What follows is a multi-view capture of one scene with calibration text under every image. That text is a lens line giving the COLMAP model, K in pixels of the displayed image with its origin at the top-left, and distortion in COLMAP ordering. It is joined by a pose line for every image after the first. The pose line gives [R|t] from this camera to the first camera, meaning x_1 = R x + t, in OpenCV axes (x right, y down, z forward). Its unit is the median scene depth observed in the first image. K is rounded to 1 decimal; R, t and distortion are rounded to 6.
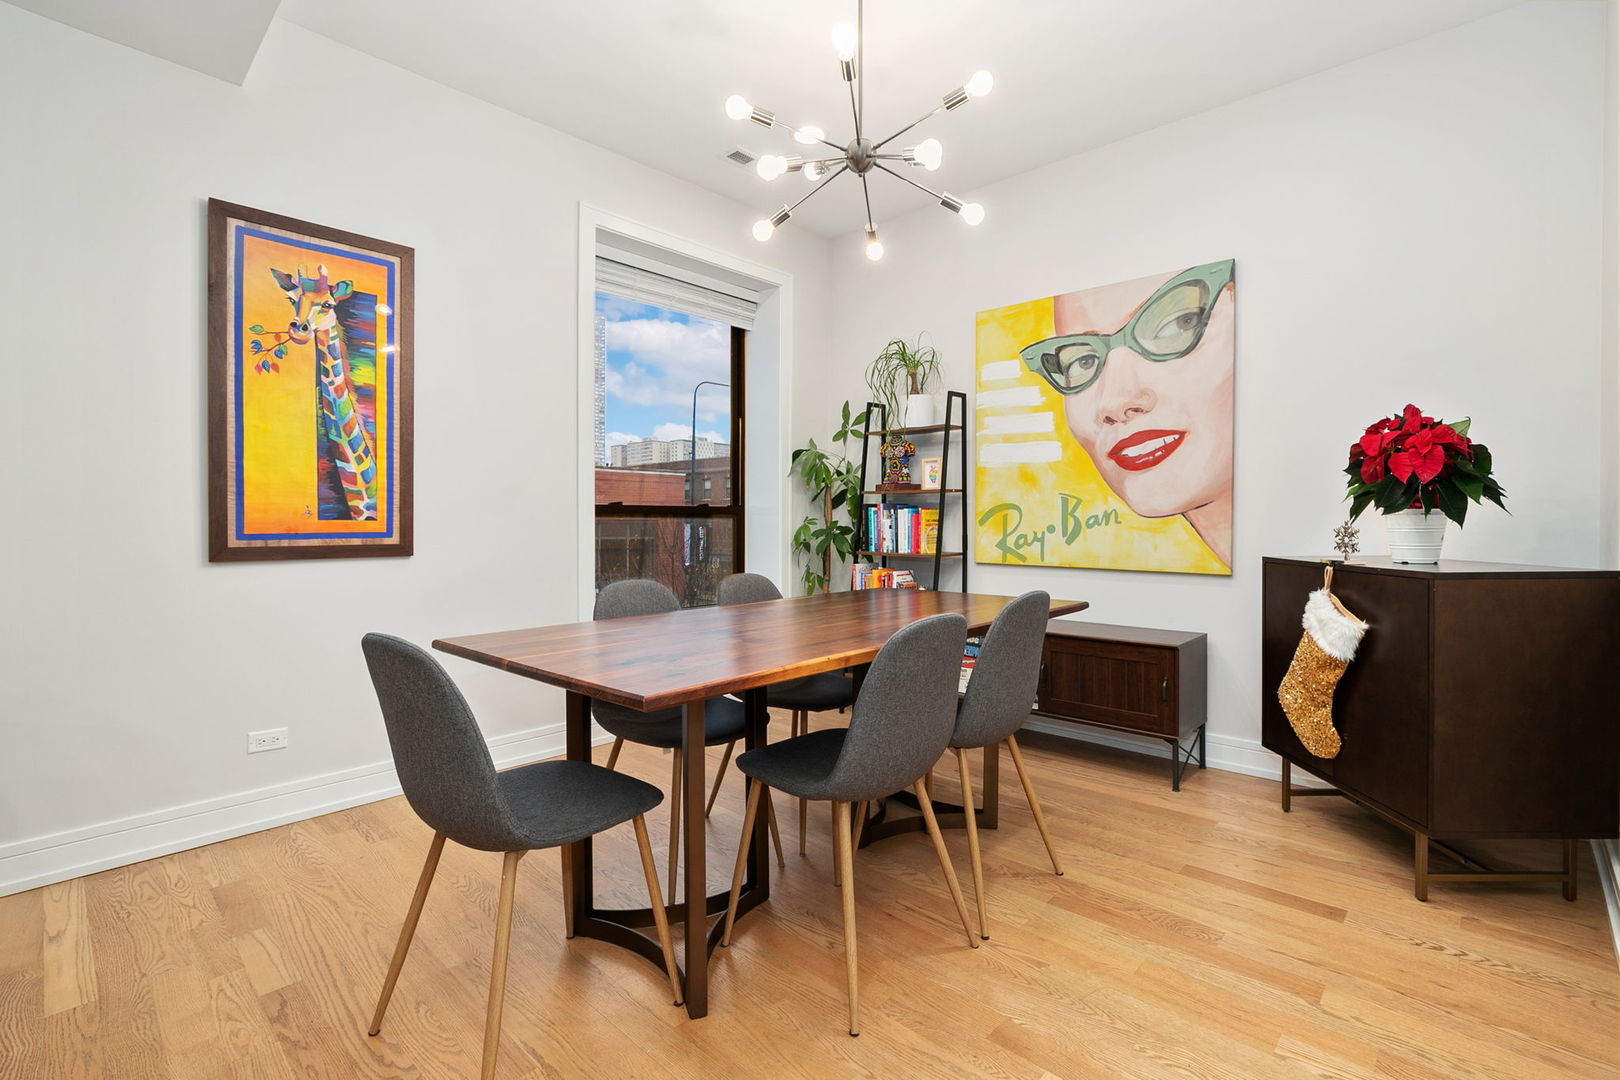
lens RADIAL K [[739.2, 0, 811.7], [0, 739.2, 533.2], [0, 0, 1]] dist [-0.024144, -0.000262]
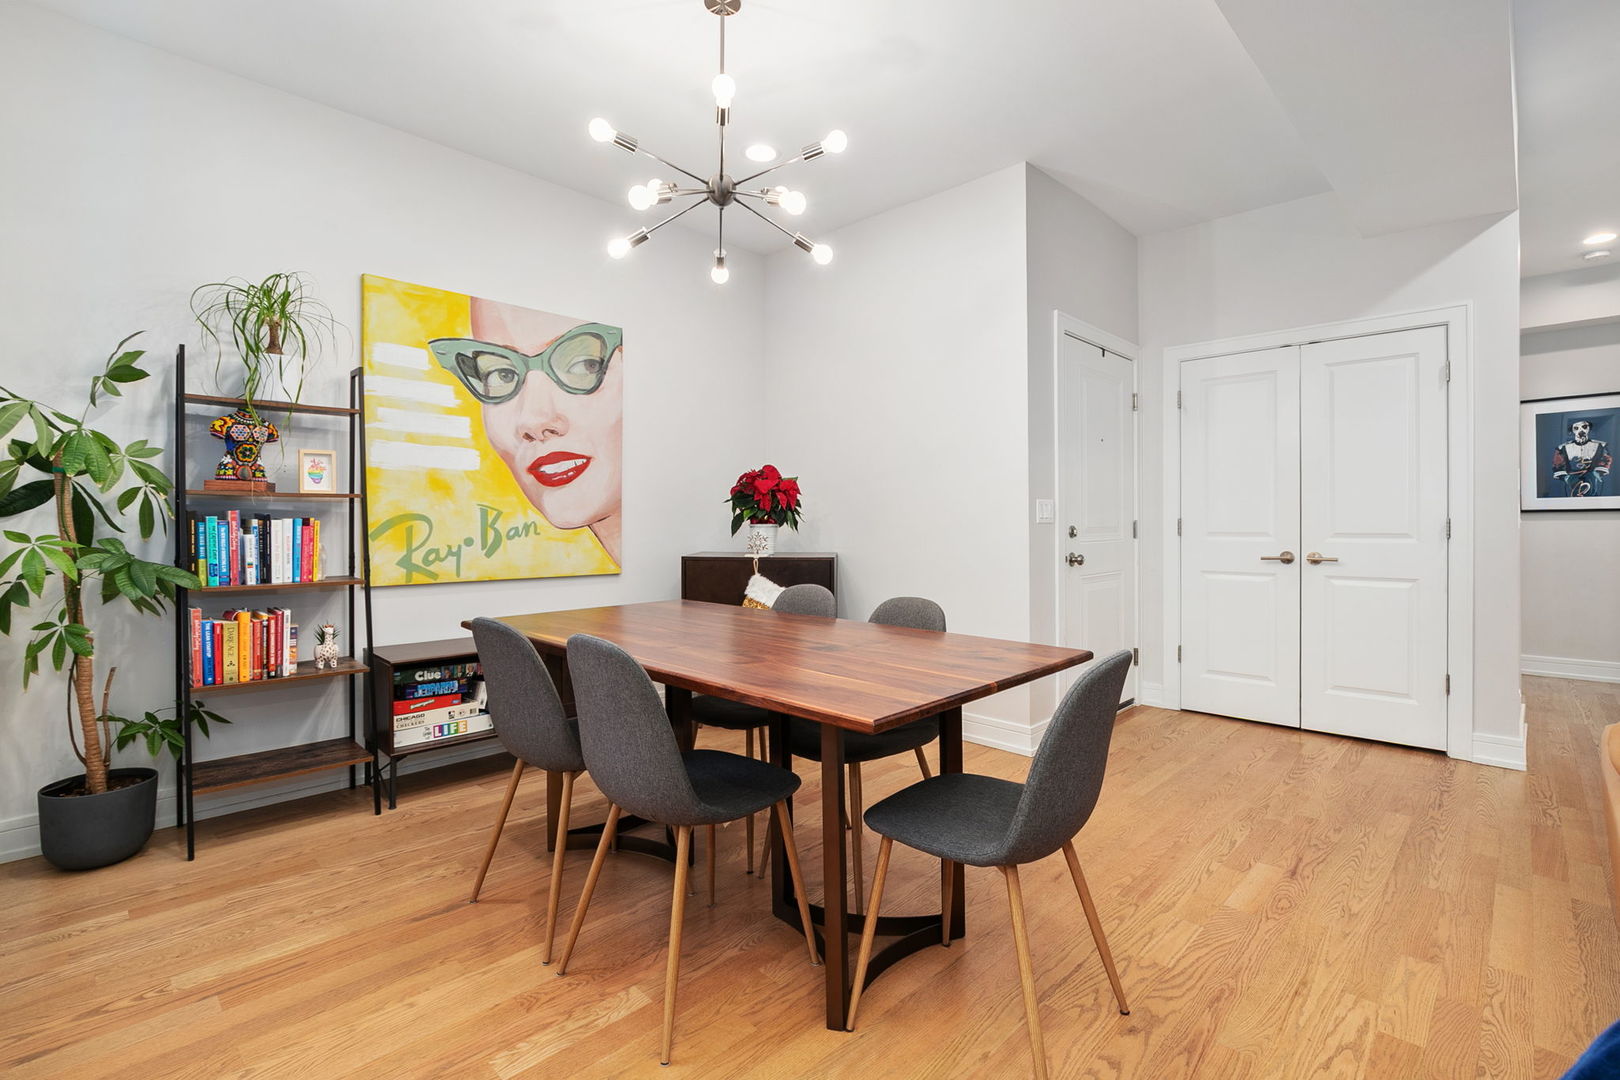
lens RADIAL K [[739.2, 0, 811.7], [0, 739.2, 533.2], [0, 0, 1]] dist [-0.024144, -0.000262]
pose [[0.008894, -0.014850, 0.999850, -0.637067], [0.018965, 0.999712, 0.014680, -0.023134], [-0.999781, 0.018832, 0.009173, 0.577989]]
